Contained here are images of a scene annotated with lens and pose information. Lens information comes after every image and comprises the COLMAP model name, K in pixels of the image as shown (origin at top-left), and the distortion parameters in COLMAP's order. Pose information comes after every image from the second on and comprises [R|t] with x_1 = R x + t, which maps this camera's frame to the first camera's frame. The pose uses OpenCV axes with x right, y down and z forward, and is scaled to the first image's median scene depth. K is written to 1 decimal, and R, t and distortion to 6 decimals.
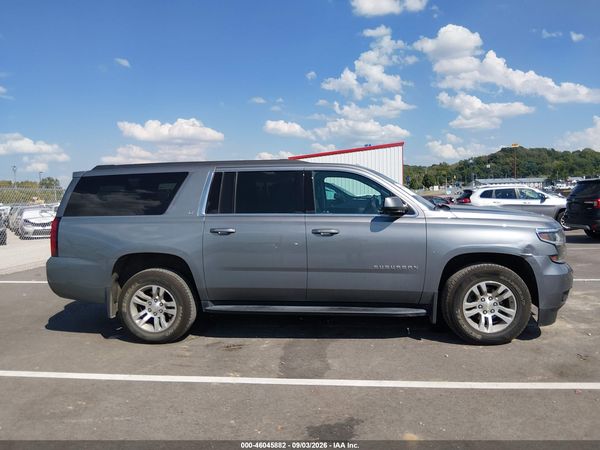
lens RADIAL K [[455.7, 0, 302.8], [0, 455.7, 221.2], [0, 0, 1]] dist [0.069856, -0.134884]
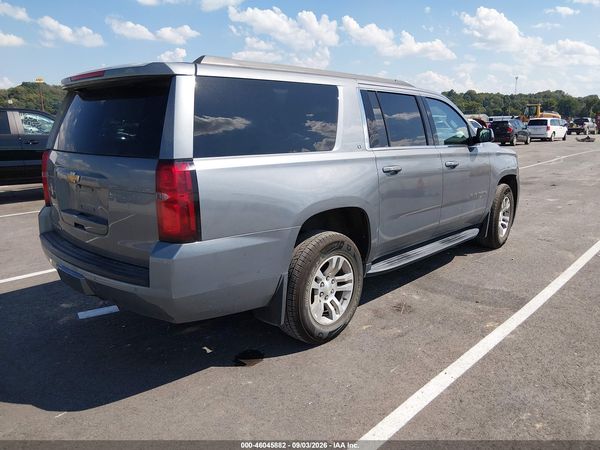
lens RADIAL K [[455.7, 0, 305.9], [0, 455.7, 226.4], [0, 0, 1]] dist [0.069856, -0.134884]
pose [[0.577065, -0.147010, 0.803358, -0.950669], [0.033946, 0.987133, 0.156256, -0.009634], [-0.815992, -0.062900, 0.574630, 0.706753]]
